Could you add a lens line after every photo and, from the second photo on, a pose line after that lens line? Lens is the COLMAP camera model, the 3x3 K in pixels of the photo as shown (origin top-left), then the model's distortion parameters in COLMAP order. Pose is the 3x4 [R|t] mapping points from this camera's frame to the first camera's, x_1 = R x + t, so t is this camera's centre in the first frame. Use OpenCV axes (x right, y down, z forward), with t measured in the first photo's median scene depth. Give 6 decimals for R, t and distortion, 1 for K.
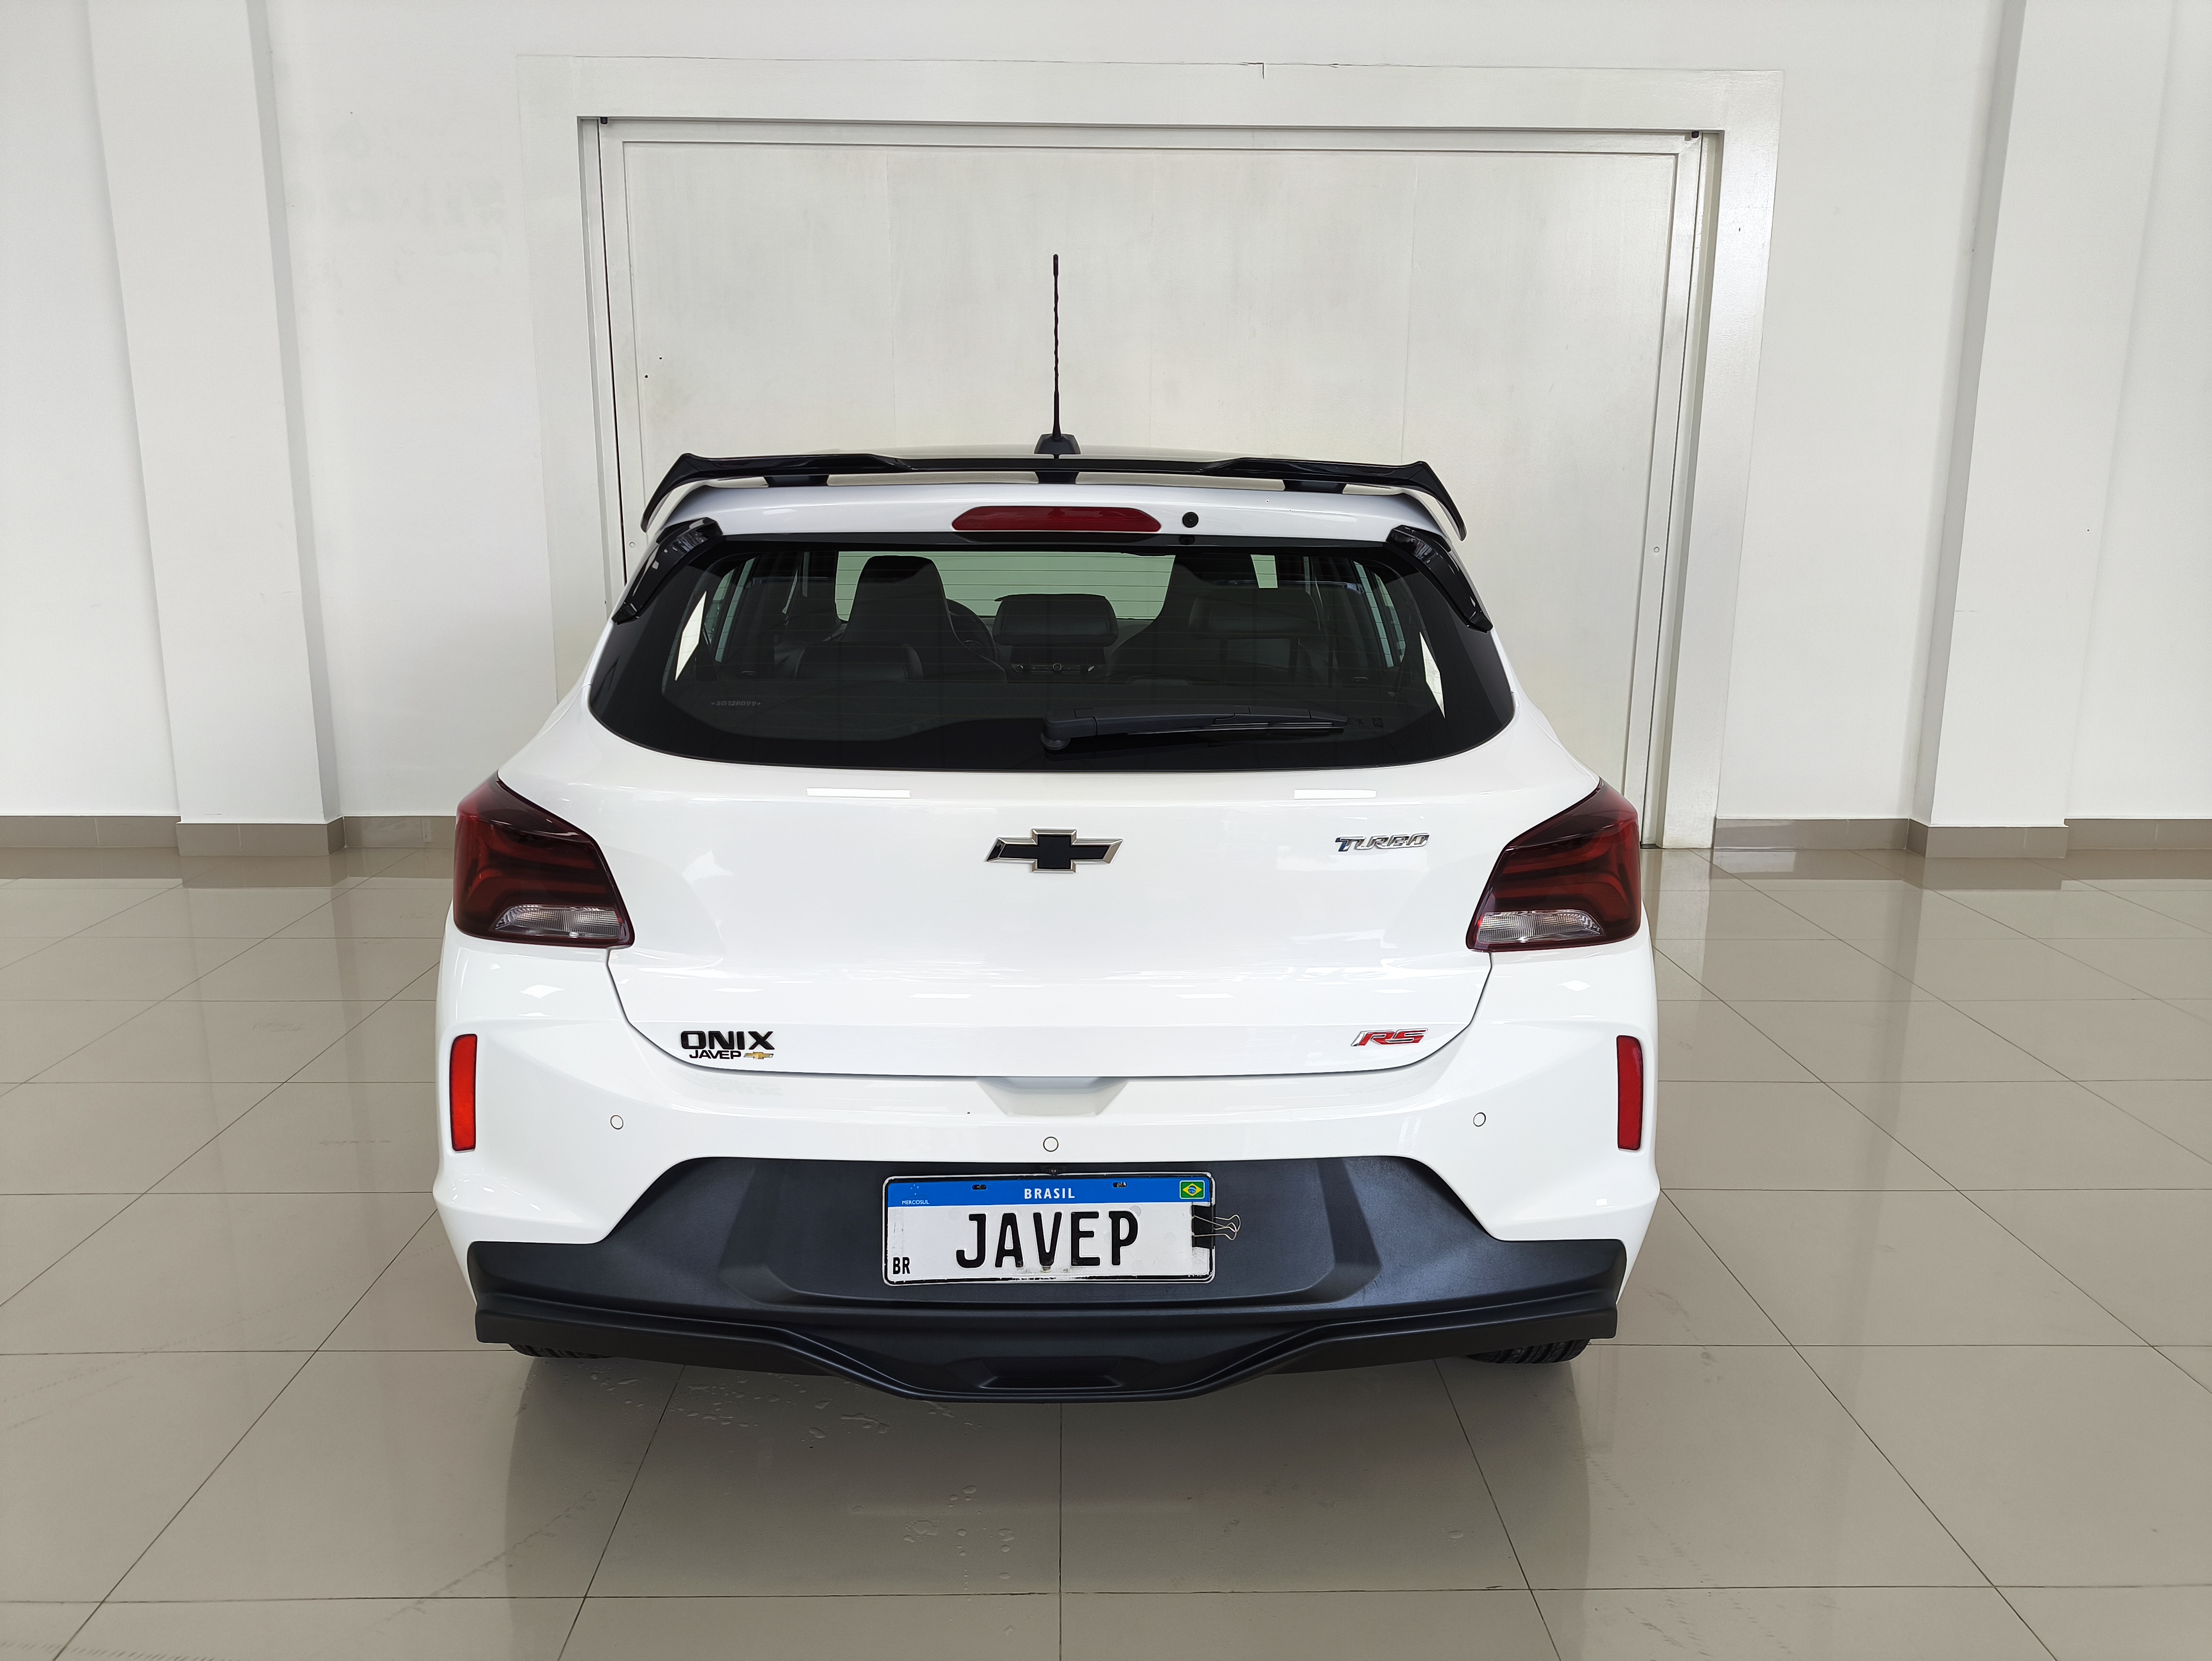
lens RADIAL K [[1644.4, 0, 1096.2], [0, 1644.4, 838.6], [0, 0, 1]] dist [0.032392, -0.025414]
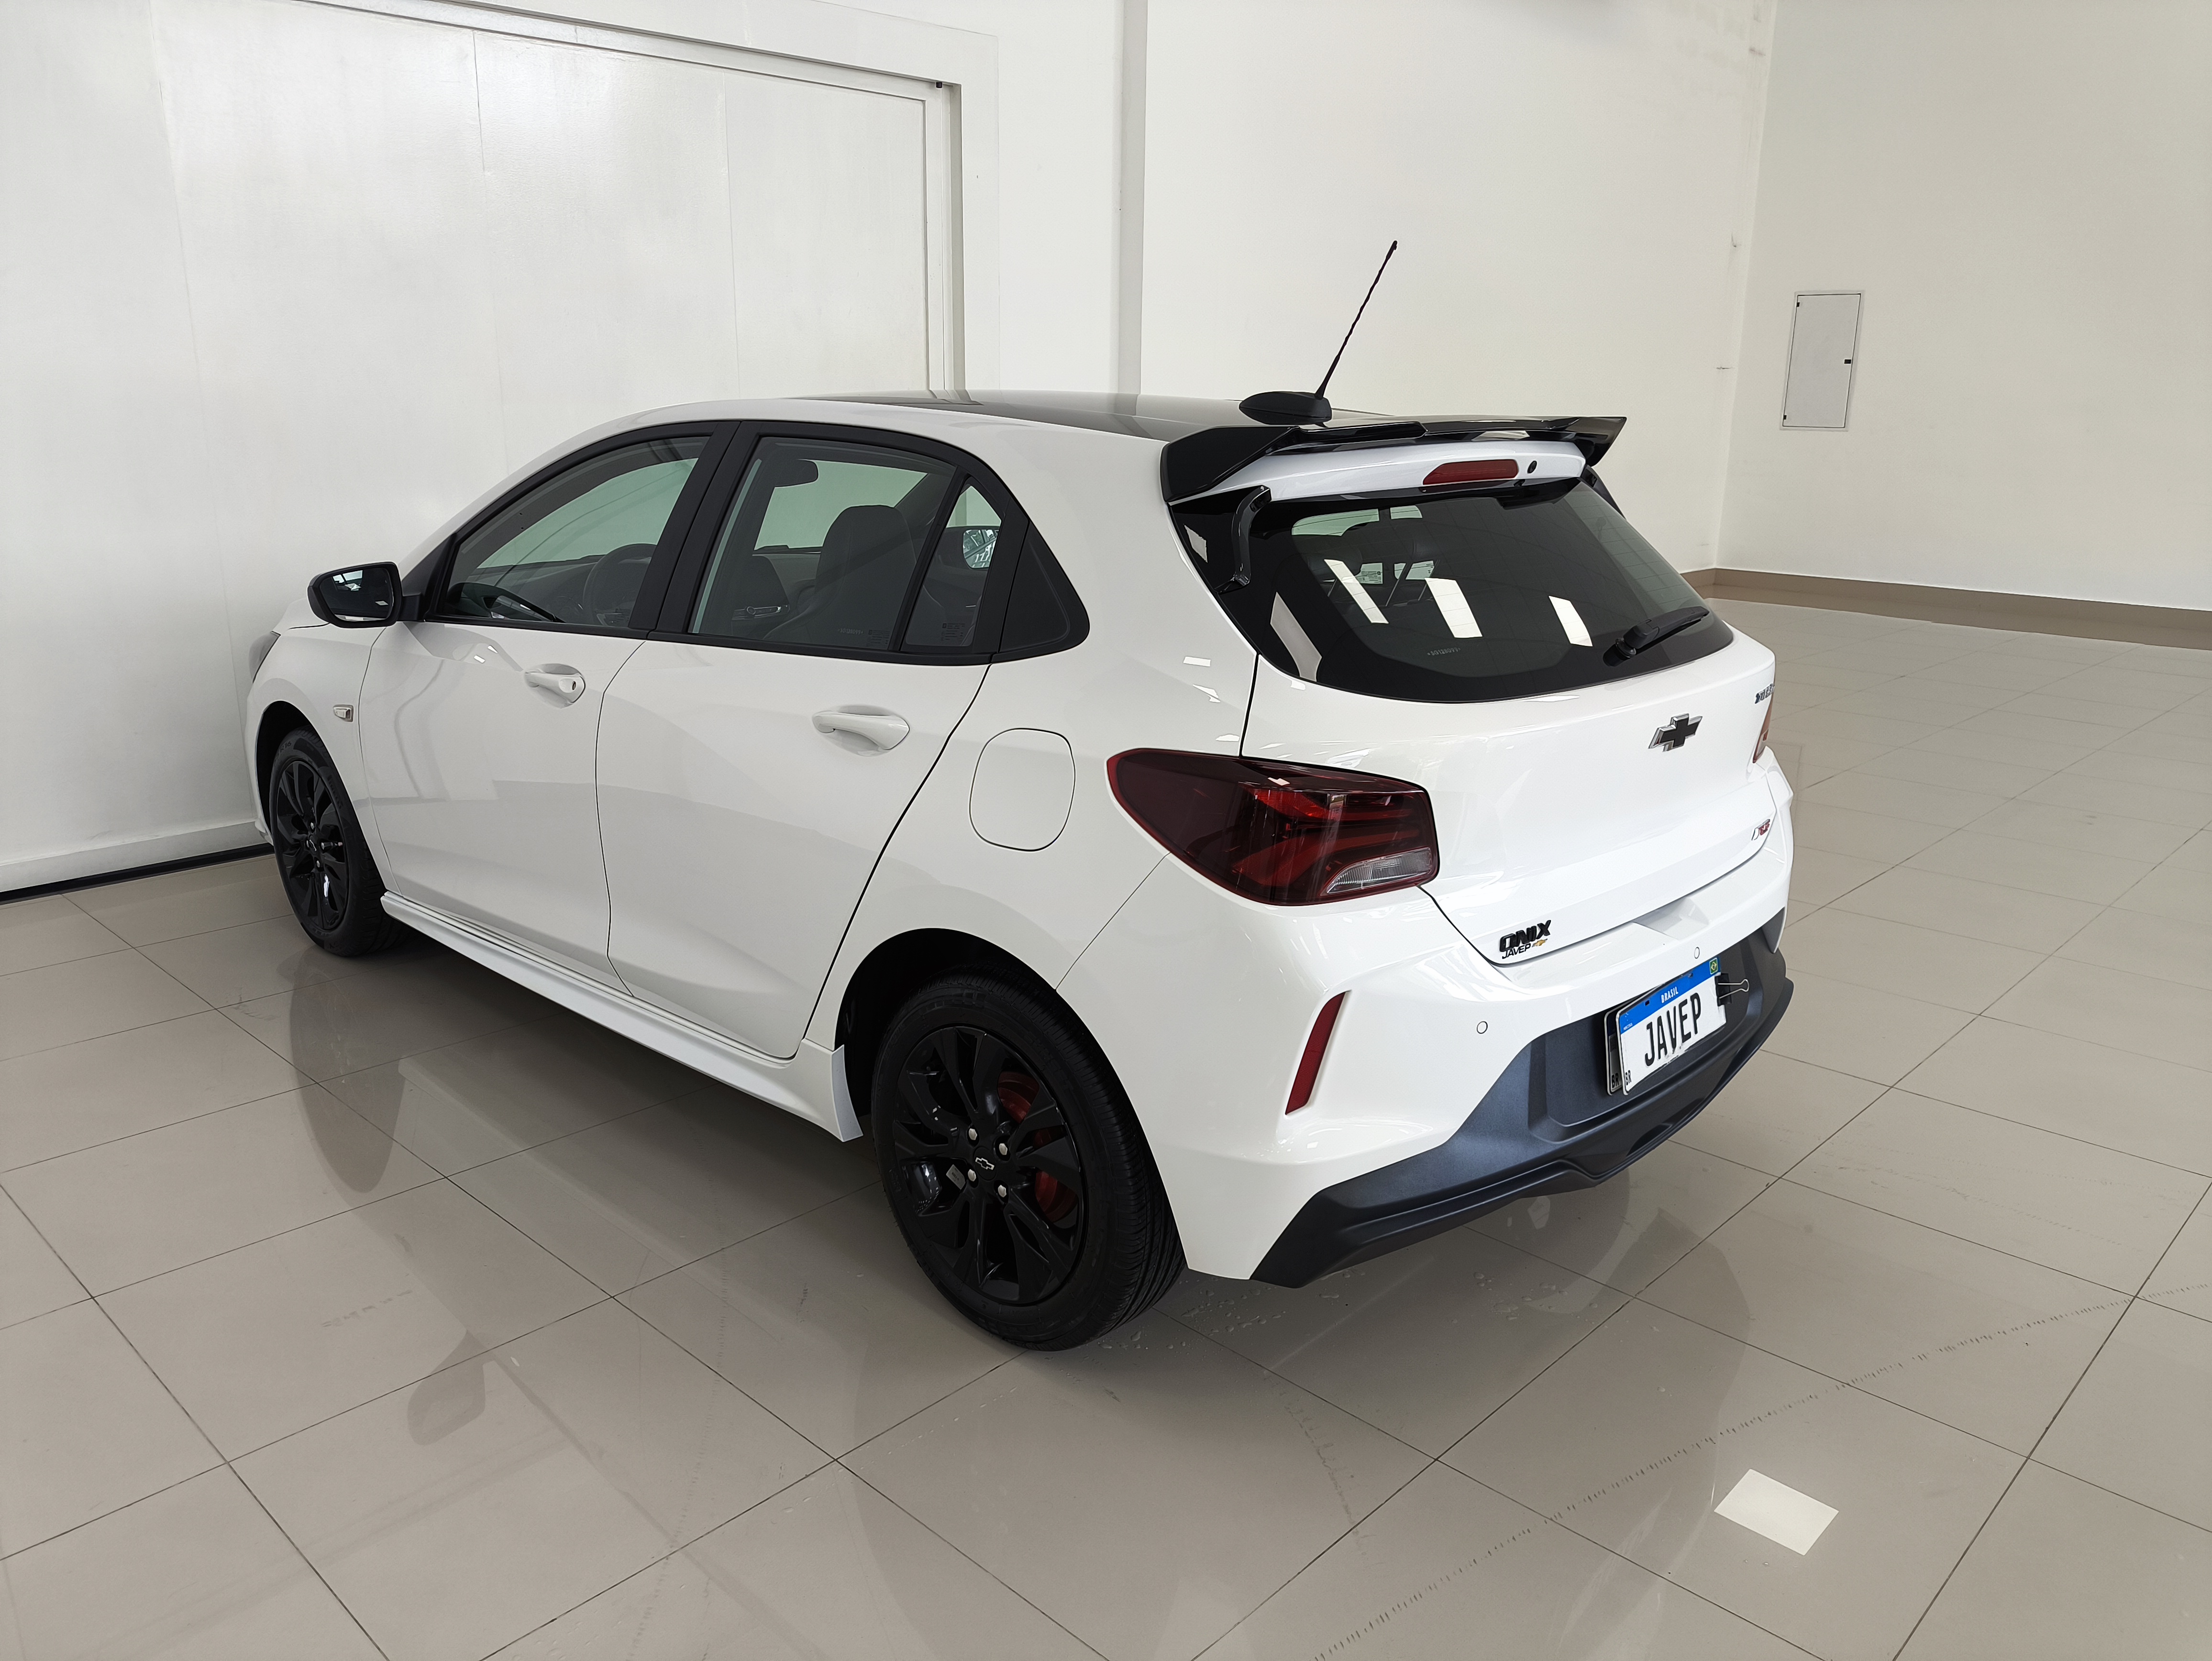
lens RADIAL K [[1644.4, 0, 1060.0], [0, 1644.4, 856.4], [0, 0, 1]] dist [0.032392, -0.025414]
pose [[0.719039, -0.196271, 0.666679, -1.163275], [0.147720, 0.980534, 0.129348, -0.126226], [-0.679089, 0.005476, 0.734036, 0.343518]]
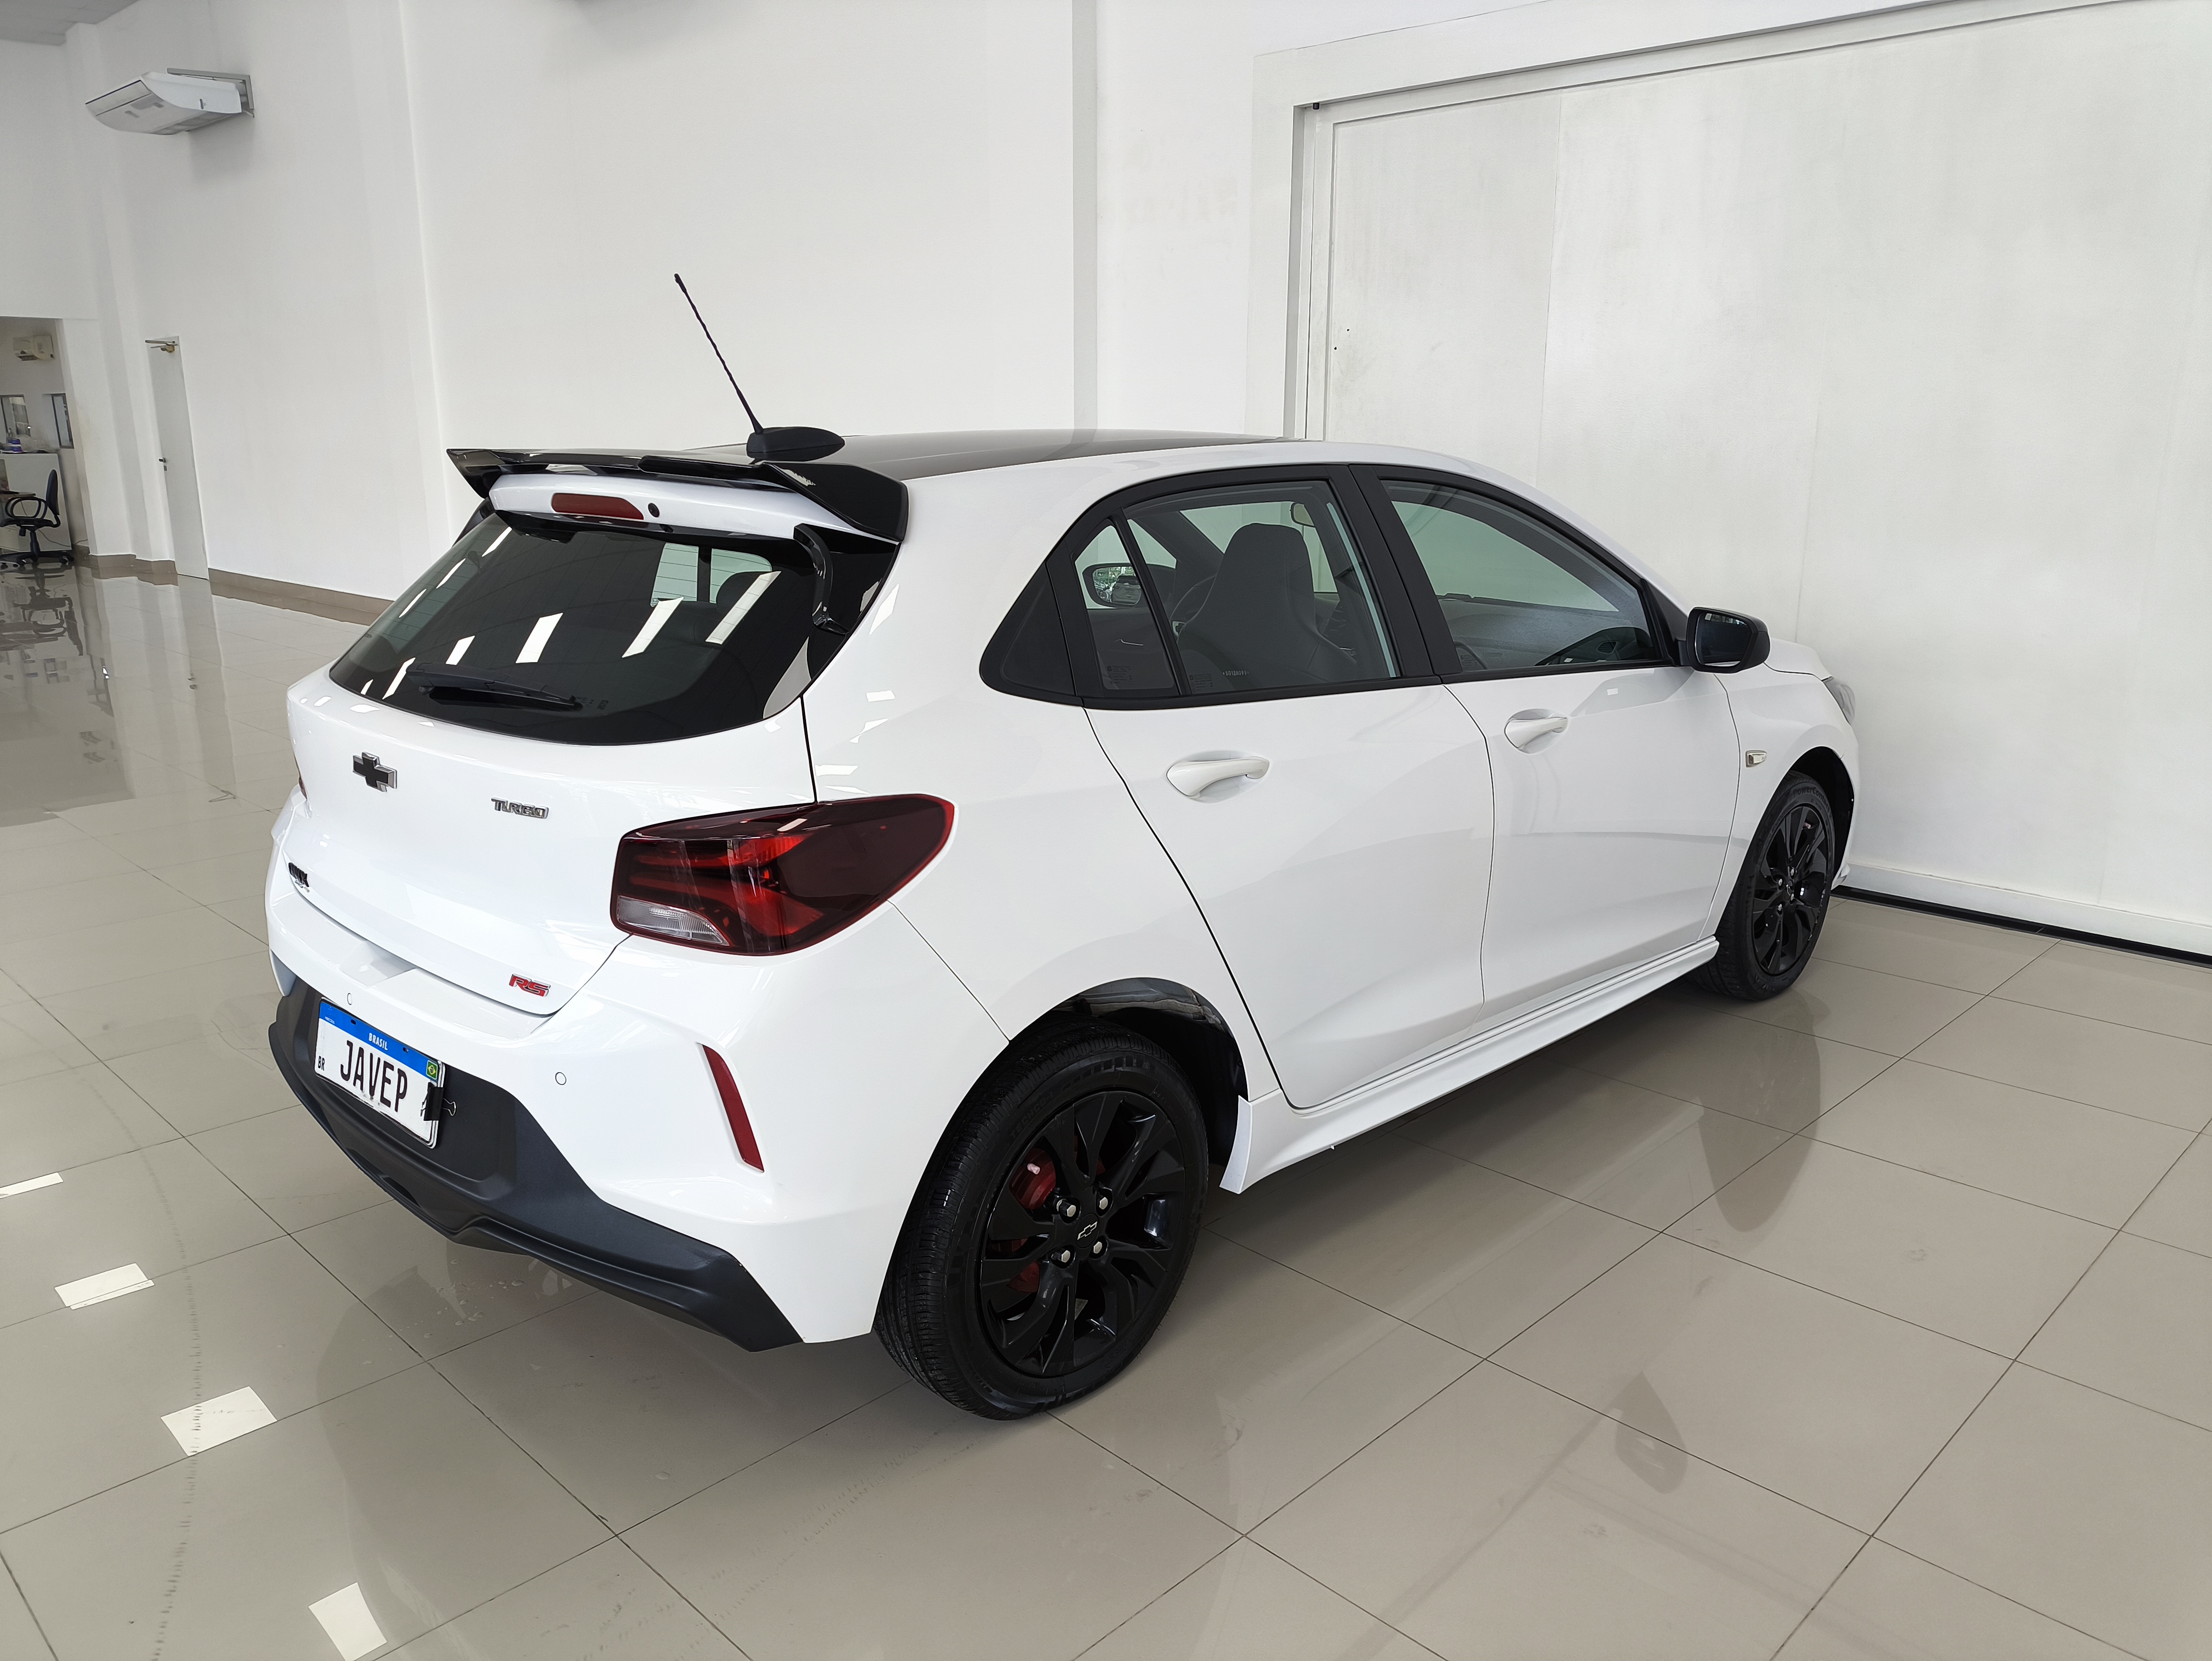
lens RADIAL K [[1644.4, 0, 1102.5], [0, 1644.4, 832.0], [0, 0, 1]] dist [0.032392, -0.025414]
pose [[0.692746, 0.169111, -0.701073, 1.155436], [-0.149427, 0.984680, 0.089870, -0.132855], [0.705531, 0.042502, 0.707403, 0.459080]]
